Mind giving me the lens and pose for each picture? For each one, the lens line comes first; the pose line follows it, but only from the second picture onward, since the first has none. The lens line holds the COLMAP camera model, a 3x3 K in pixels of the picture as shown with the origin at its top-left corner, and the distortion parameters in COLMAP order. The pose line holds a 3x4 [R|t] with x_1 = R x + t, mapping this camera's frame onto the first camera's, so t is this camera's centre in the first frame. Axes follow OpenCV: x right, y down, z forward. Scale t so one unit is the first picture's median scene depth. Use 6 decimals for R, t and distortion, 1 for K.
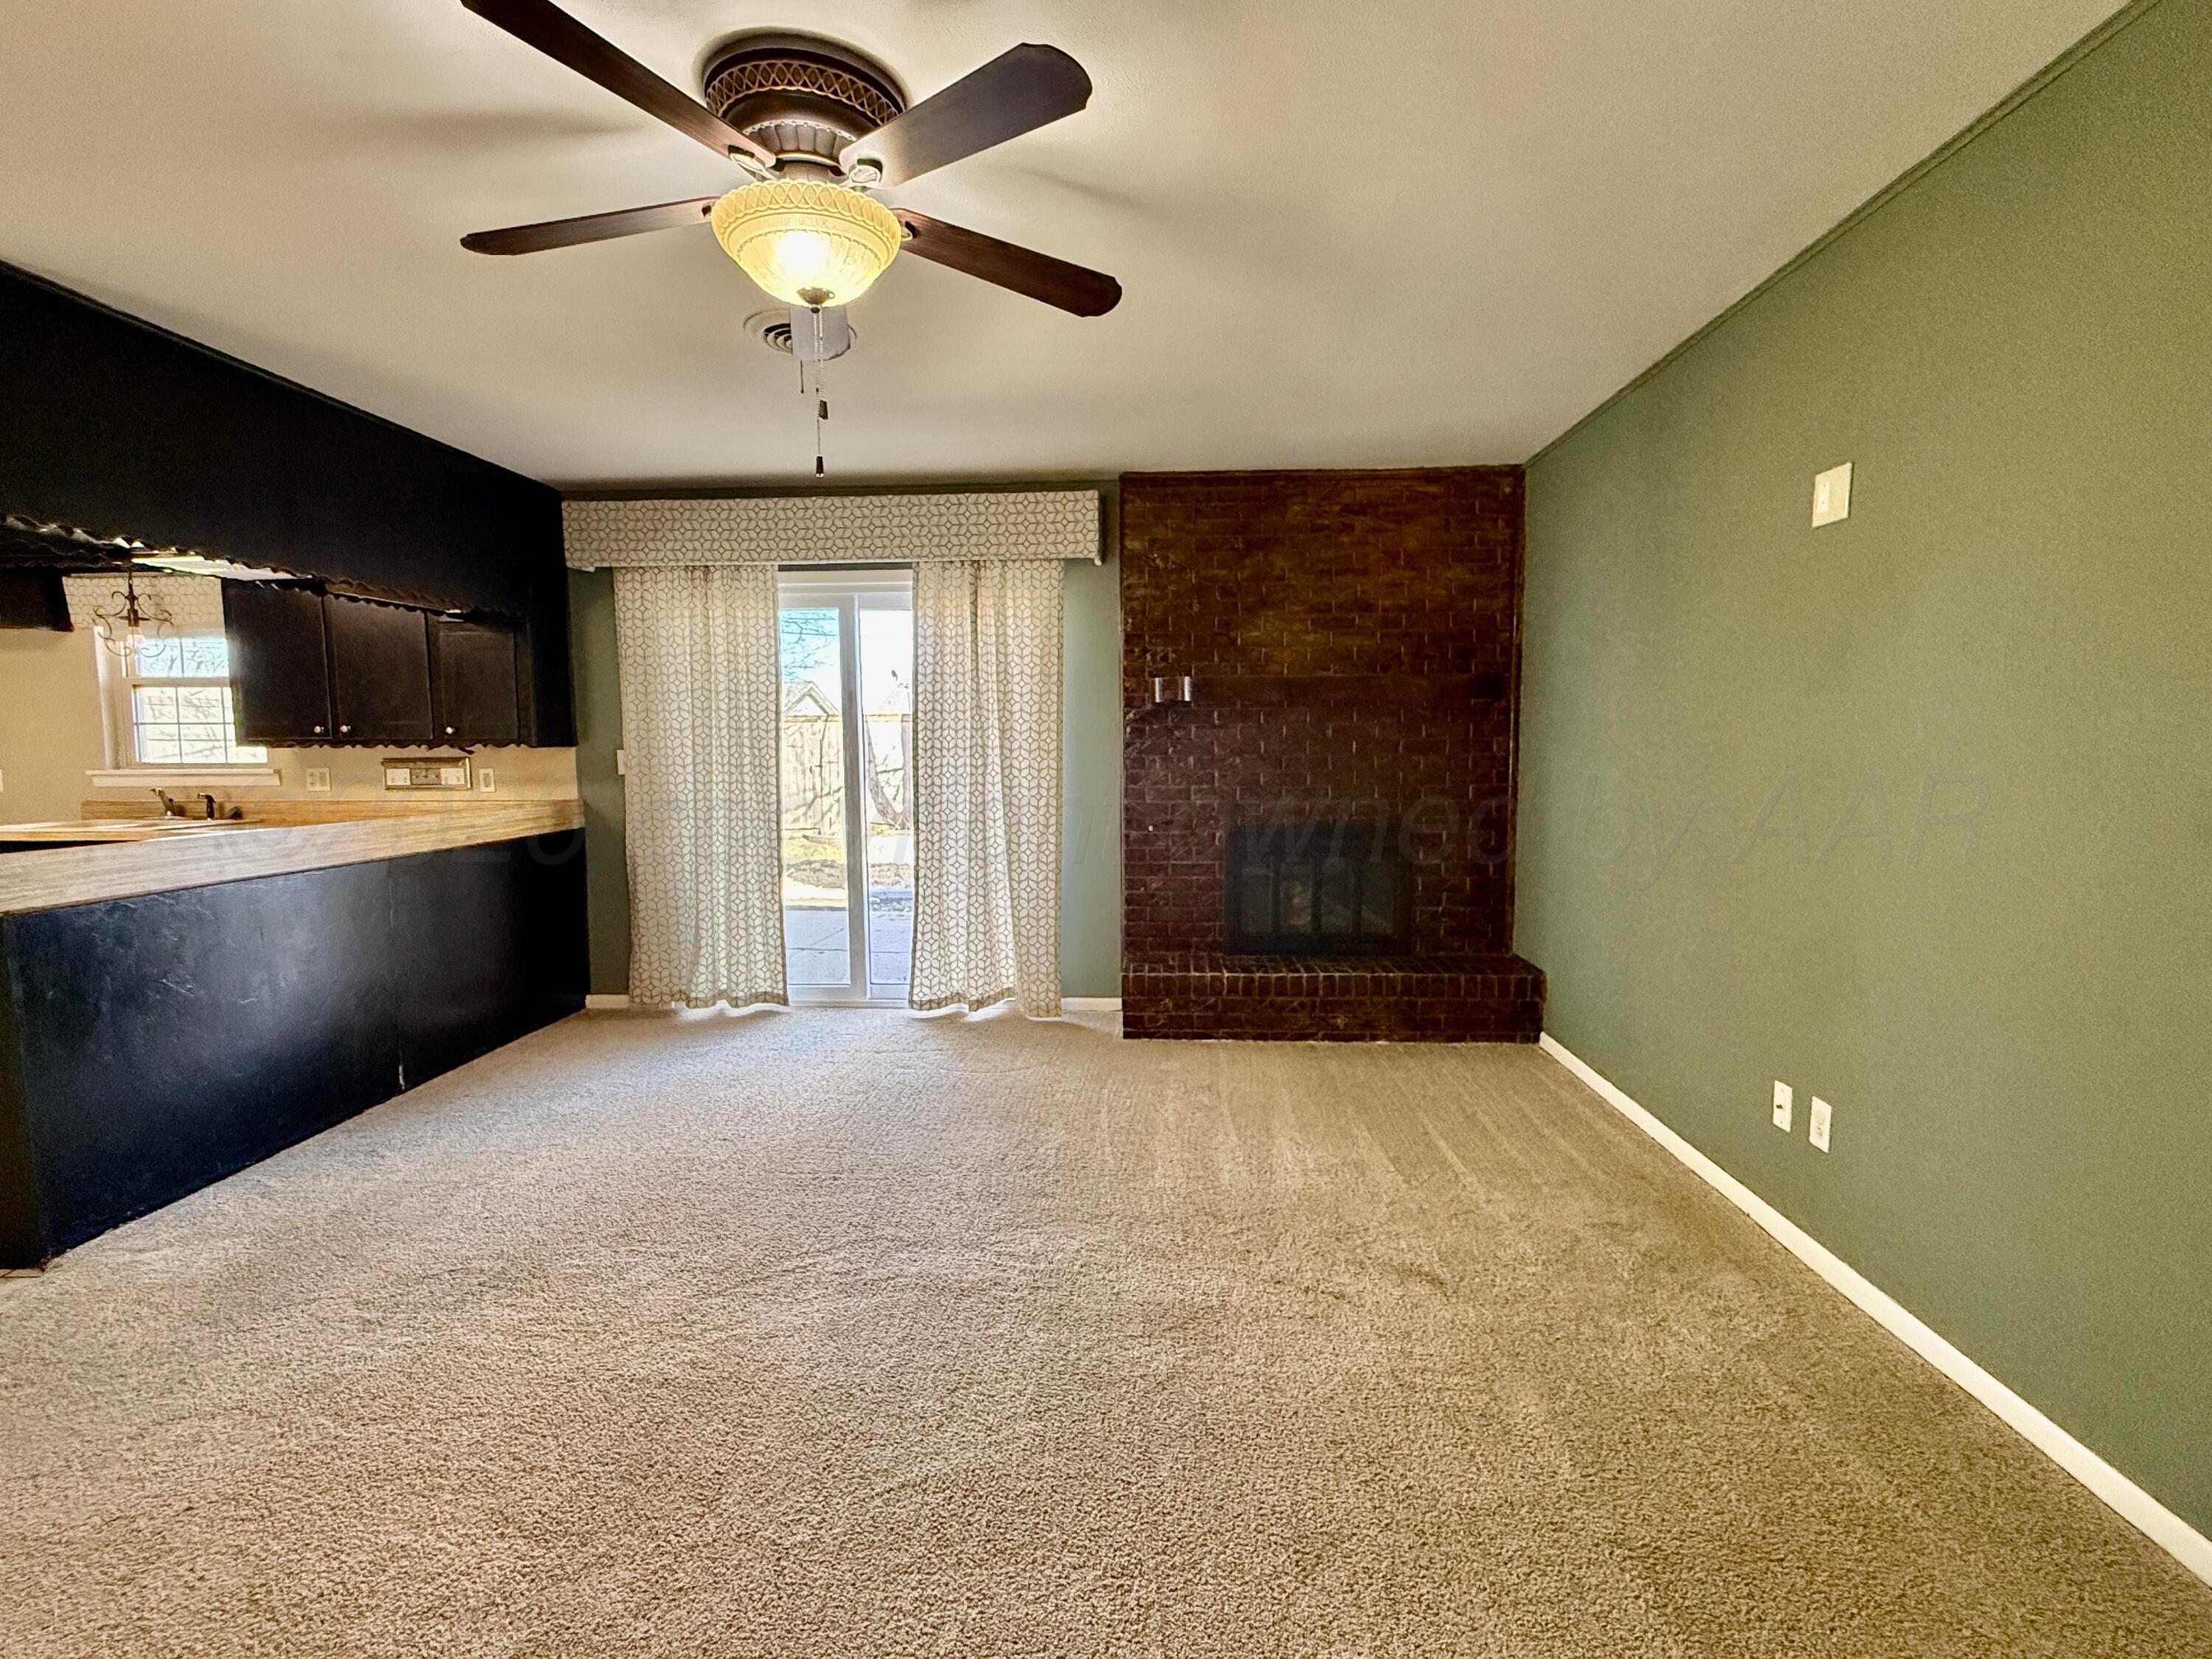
lens RADIAL K [[1014.5, 0, 1111.0], [0, 1014.5, 842.6], [0, 0, 1]] dist [0.001249, 0.000494]
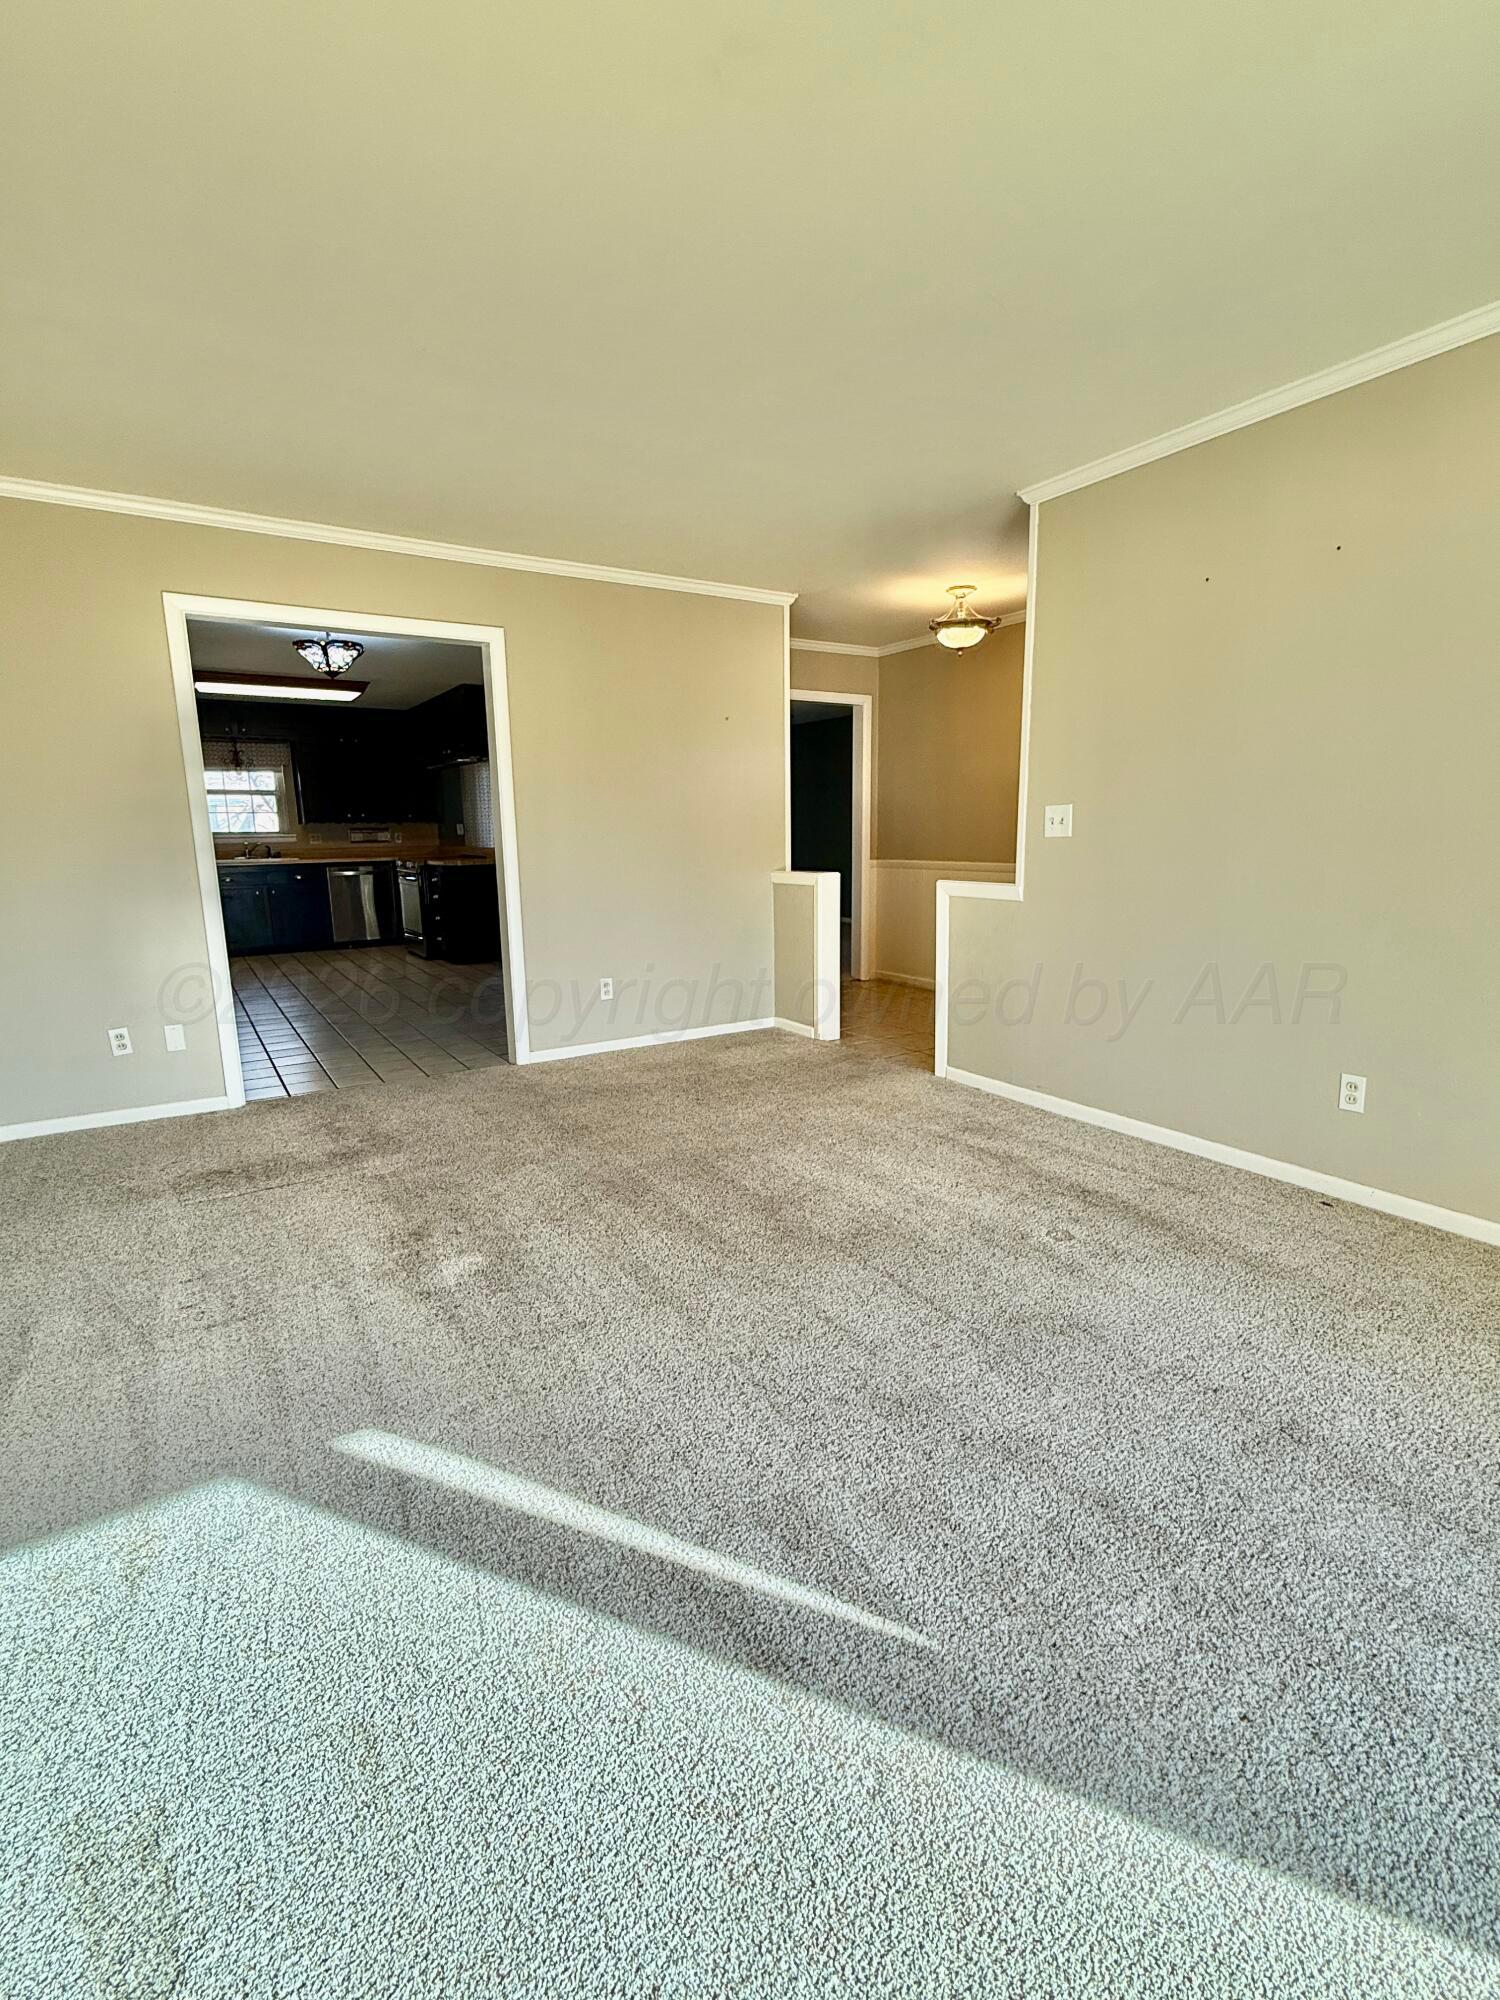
lens RADIAL K [[917.3, 0, 765.2], [0, 917.3, 1003.4], [0, 0, 1]] dist [0.001249, 0.000494]
pose [[0.809770, -0.115436, 0.575280, -1.248469], [0.068910, 0.992381, 0.102132, 0.166687], [-0.582686, -0.043061, 0.811555, -1.271210]]
